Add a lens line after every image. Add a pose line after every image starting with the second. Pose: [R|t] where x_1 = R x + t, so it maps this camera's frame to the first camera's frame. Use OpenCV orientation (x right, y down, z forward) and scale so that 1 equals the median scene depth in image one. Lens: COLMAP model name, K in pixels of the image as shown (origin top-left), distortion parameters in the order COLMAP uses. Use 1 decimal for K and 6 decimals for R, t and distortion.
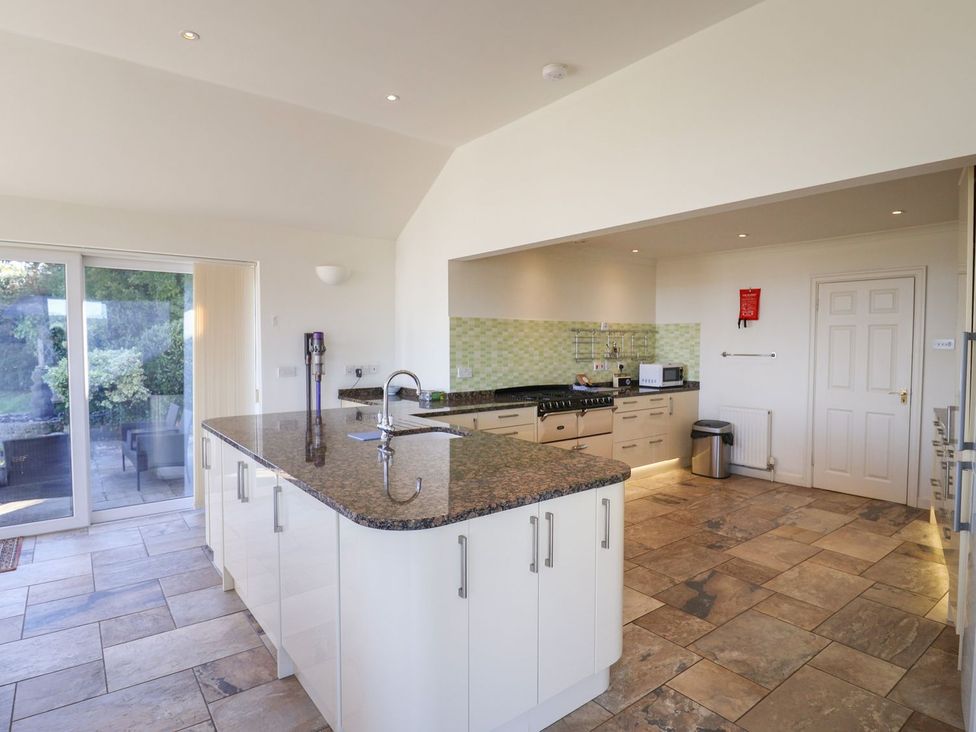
lens RADIAL K [[570.5, 0, 488.0], [0, 570.5, 366.0], [0, 0, 1]] dist [0.005162, -0.018837]
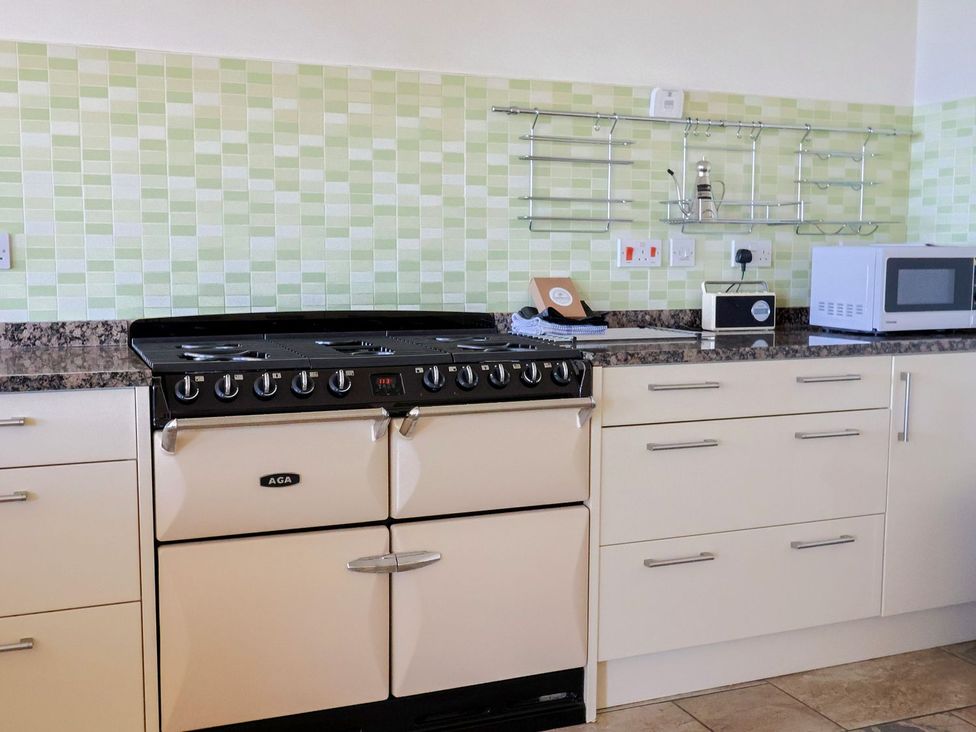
lens RADIAL K [[1086.5, 0, 488.0], [0, 1086.5, 366.0], [0, 0, 1]] dist [0.003121, 0.002004]
pose [[0.960082, 0.031220, -0.277970, 0.281586], [-0.015127, 0.998092, 0.059855, 0.026568], [0.279308, -0.053261, 0.958723, 0.493587]]
